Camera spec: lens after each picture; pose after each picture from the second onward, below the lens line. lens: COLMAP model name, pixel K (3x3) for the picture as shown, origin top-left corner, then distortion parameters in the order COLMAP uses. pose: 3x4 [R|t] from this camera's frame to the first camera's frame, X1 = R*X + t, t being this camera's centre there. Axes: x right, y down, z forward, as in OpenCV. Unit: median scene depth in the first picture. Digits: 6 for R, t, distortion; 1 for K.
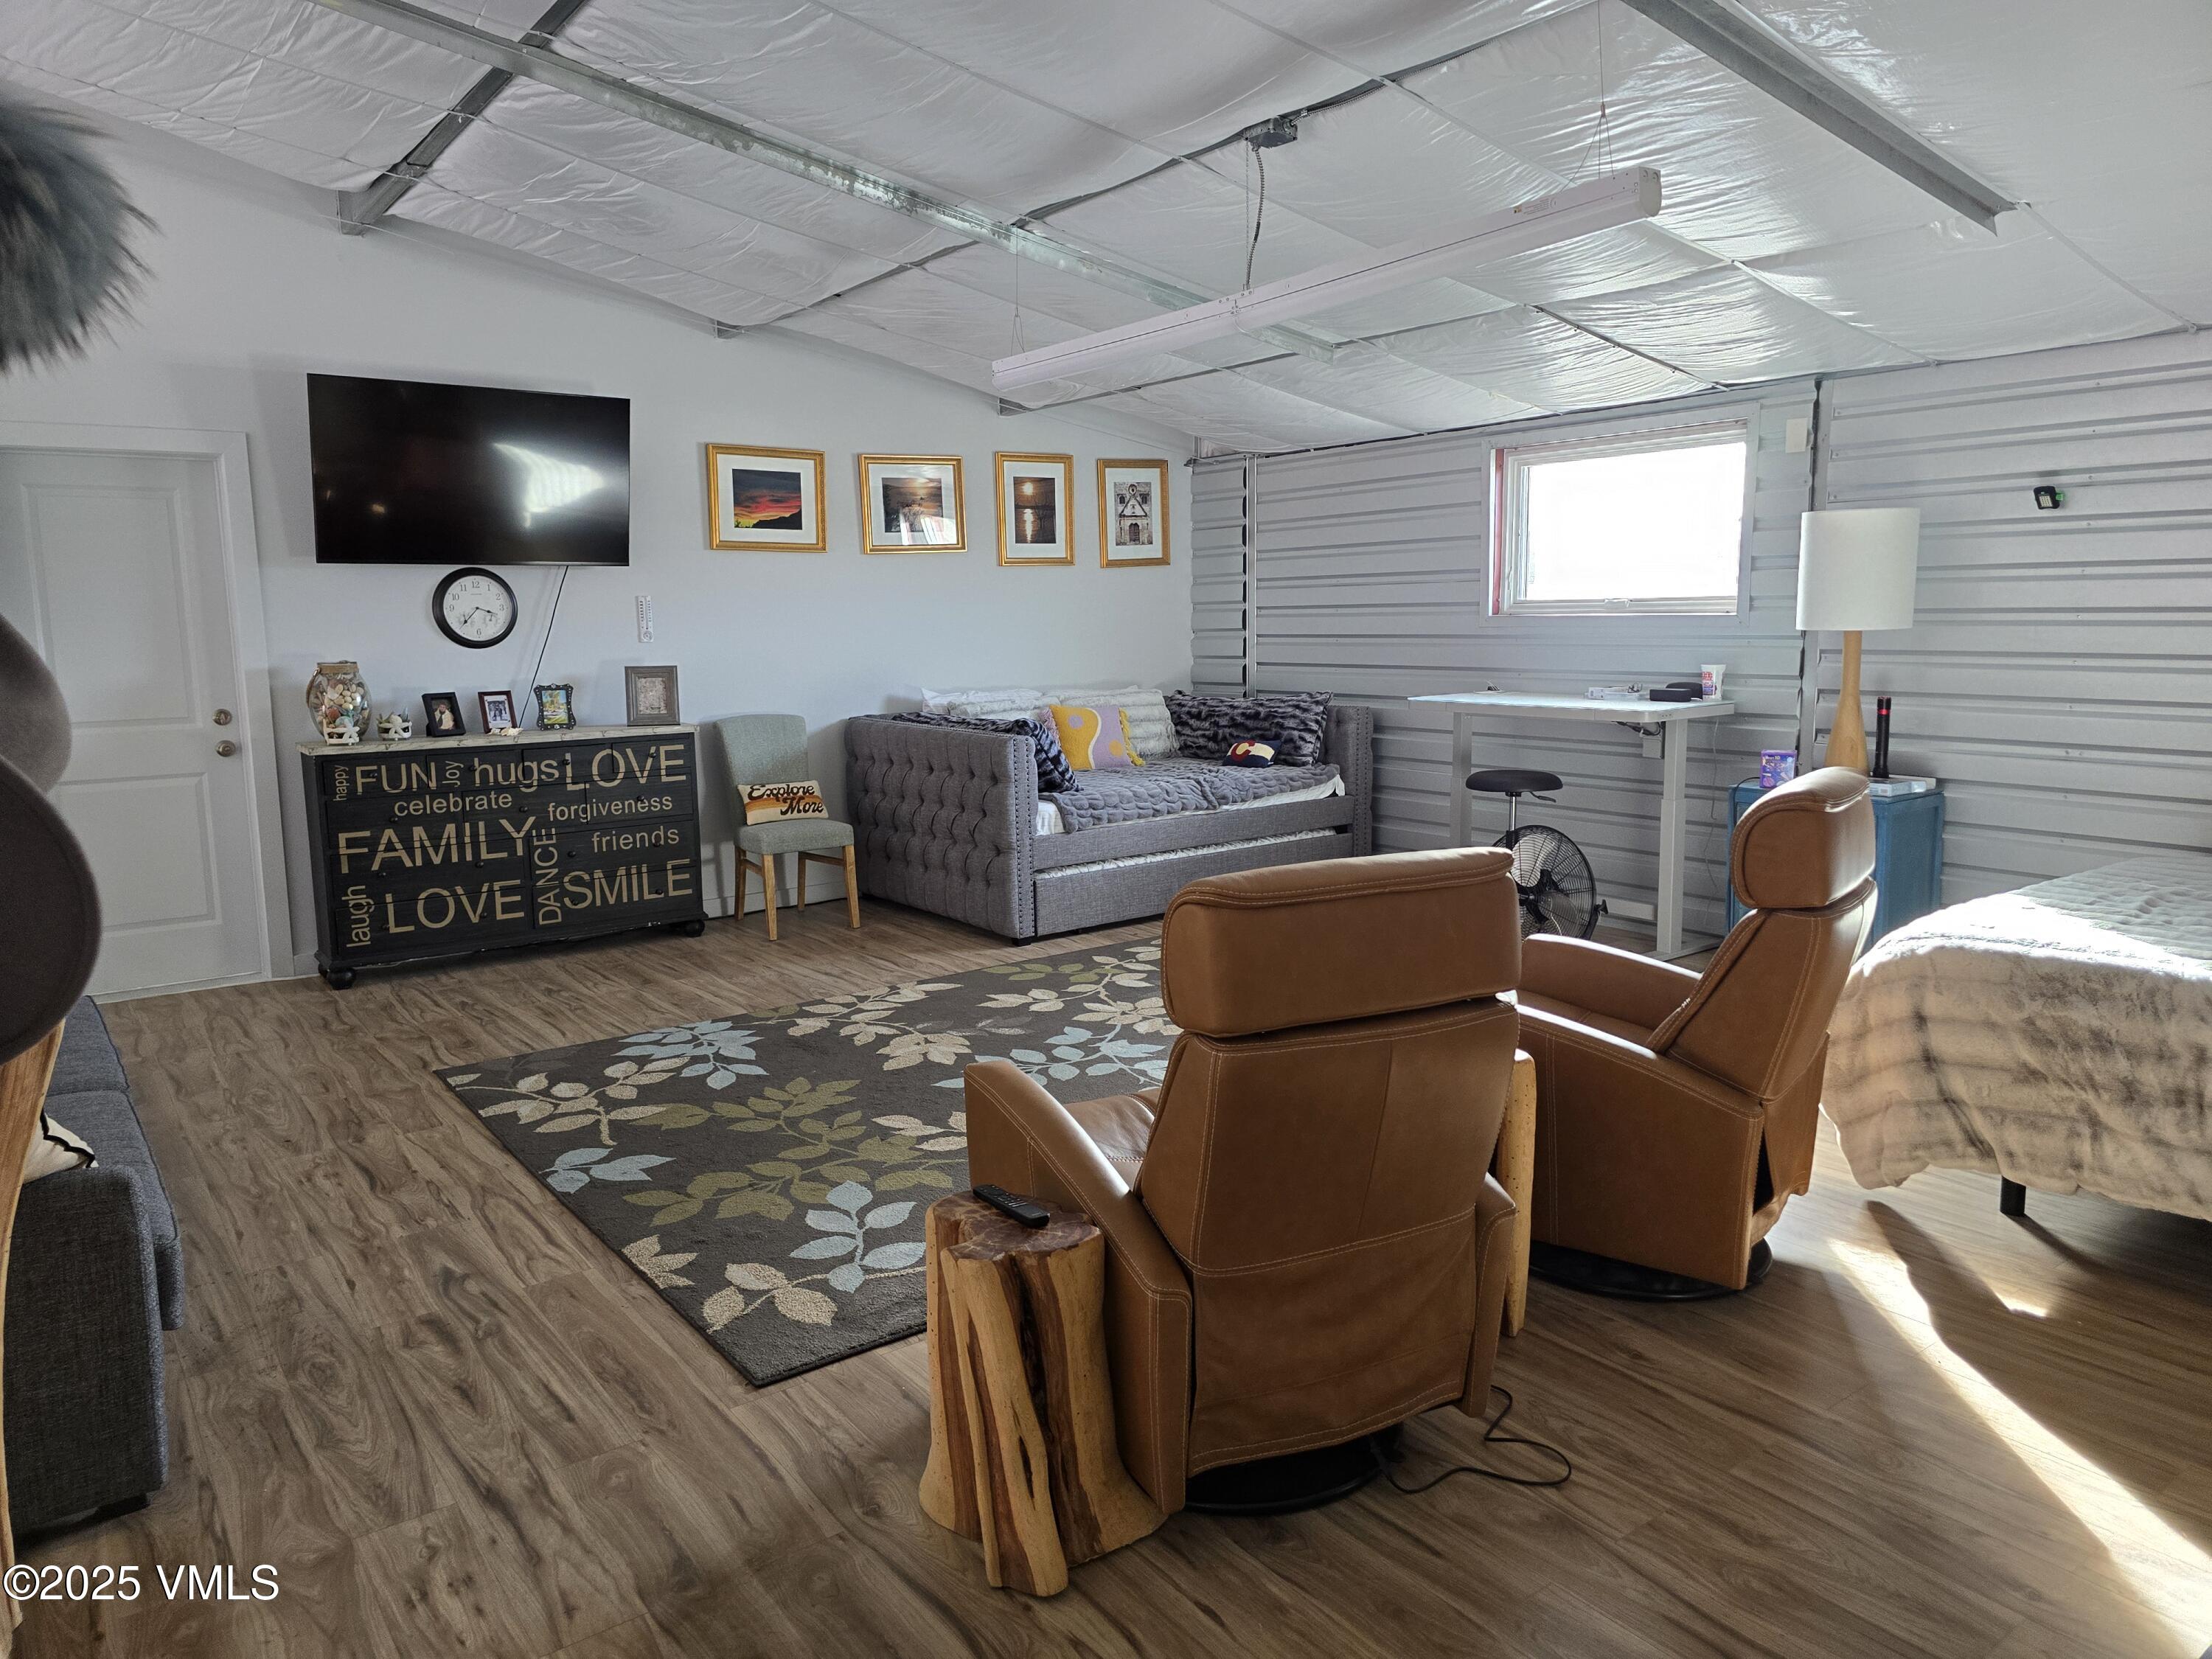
lens RADIAL K [[1474.1, 0, 1098.8], [0, 1474.1, 806.9], [0, 0, 1]] dist [-0.002897, -0.009537]
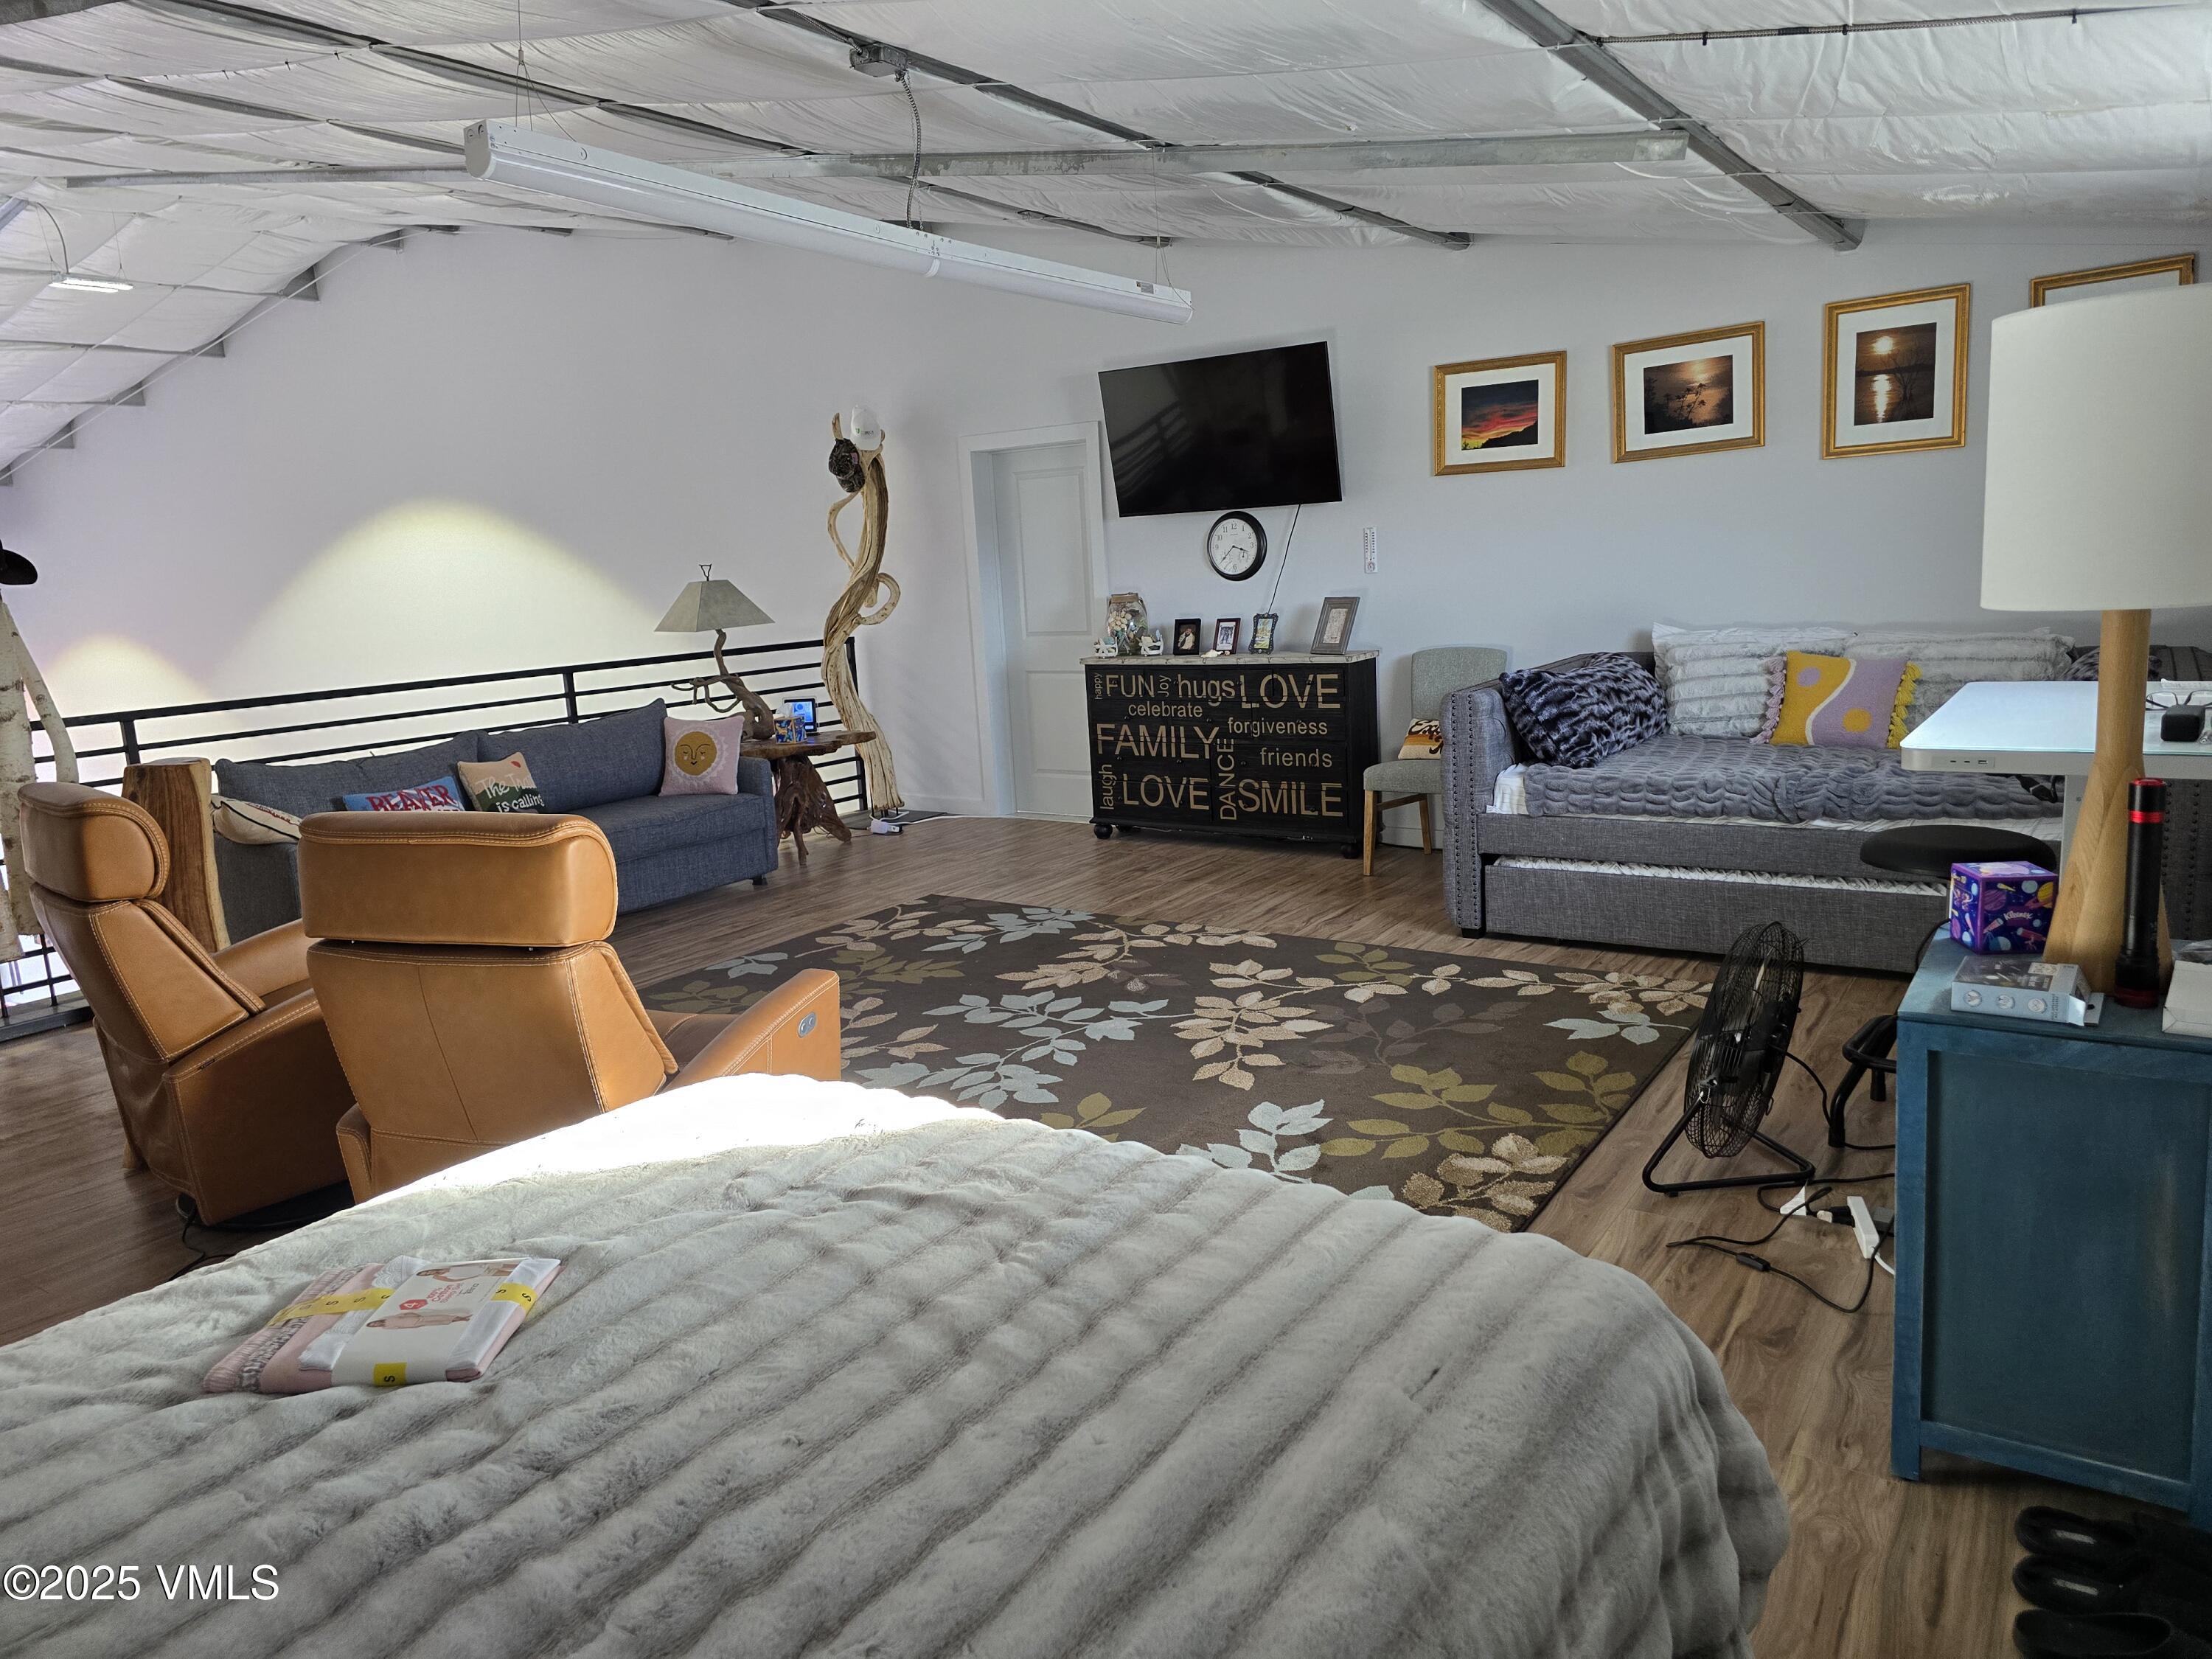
lens RADIAL K [[1474.1, 0, 1098.2], [0, 1474.1, 848.1], [0, 0, 1]] dist [-0.002897, -0.009537]
pose [[0.296074, 0.181785, -0.937707, 0.702776], [-0.071666, 0.983183, 0.167973, -0.088485], [0.952473, 0.017469, 0.304123, 0.545469]]
